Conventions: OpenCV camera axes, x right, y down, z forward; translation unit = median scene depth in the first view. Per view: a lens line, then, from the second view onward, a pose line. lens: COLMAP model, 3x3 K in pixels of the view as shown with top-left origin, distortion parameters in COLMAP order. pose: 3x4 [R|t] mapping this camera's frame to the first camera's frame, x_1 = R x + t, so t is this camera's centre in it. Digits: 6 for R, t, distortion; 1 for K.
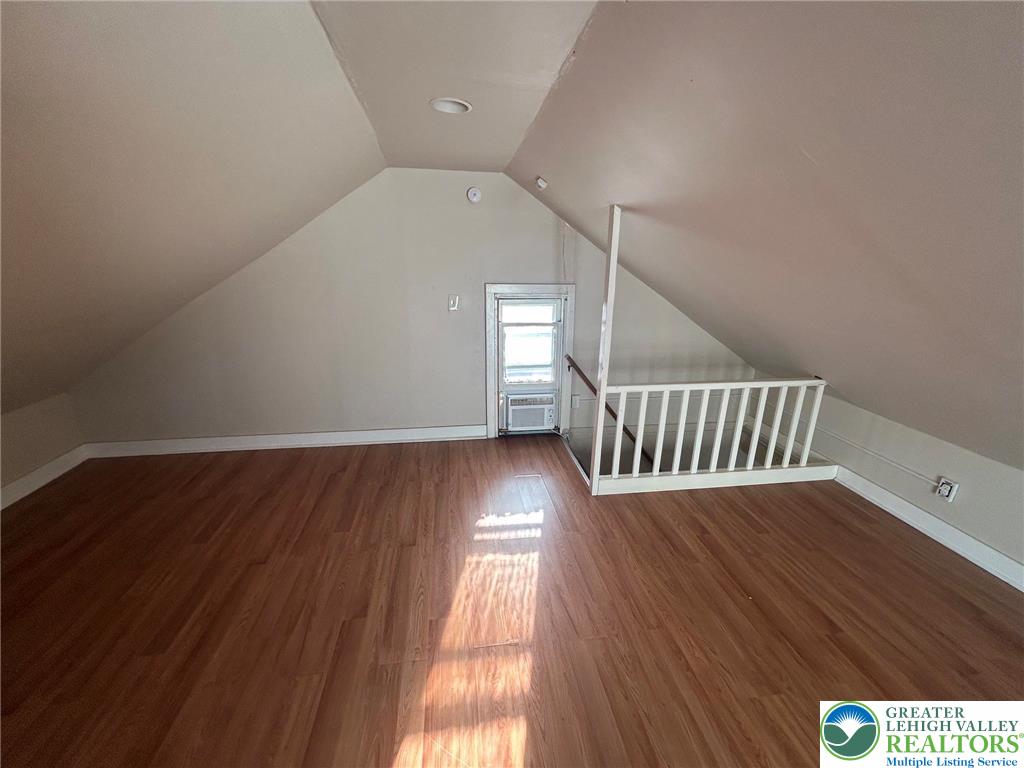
lens RADIAL K [[416.9, 0, 511.8], [0, 416.9, 383.2], [0, 0, 1]] dist [0.003612, 0.000623]
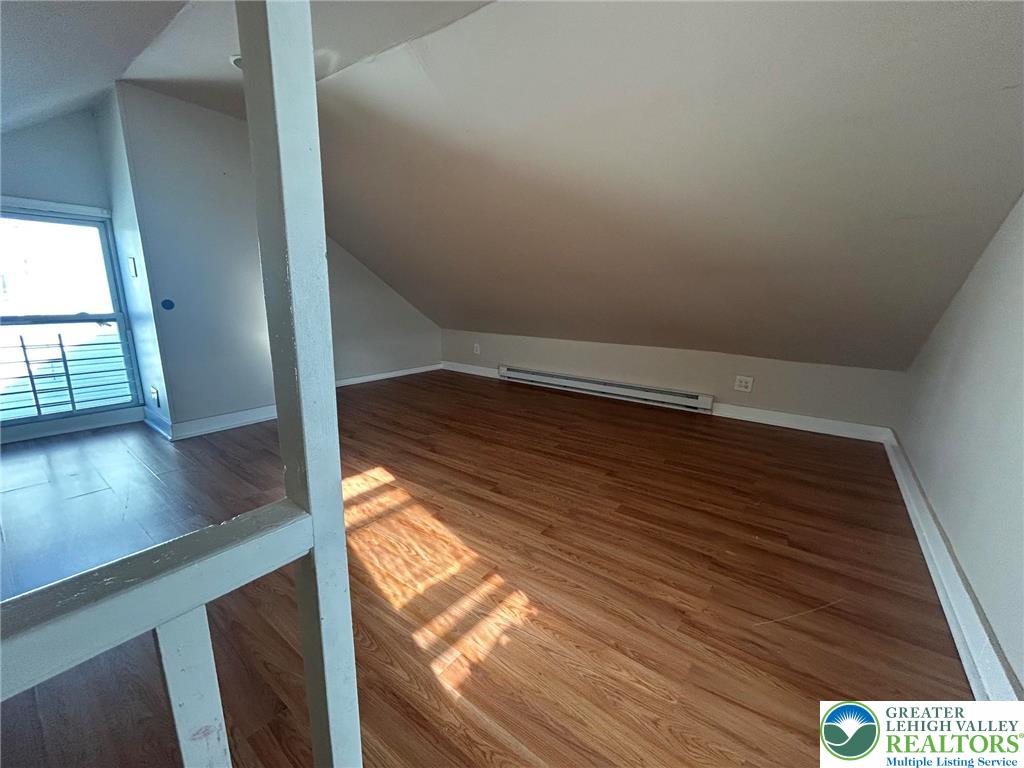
lens RADIAL K [[416.9, 0, 513.8], [0, 416.9, 384.3], [0, 0, 1]] dist [0.003612, 0.000623]
pose [[-0.710214, 0.126046, -0.692610, 0.343194], [-0.233150, 0.886204, 0.400354, -0.180946], [0.664257, 0.445819, -0.600007, 1.417853]]
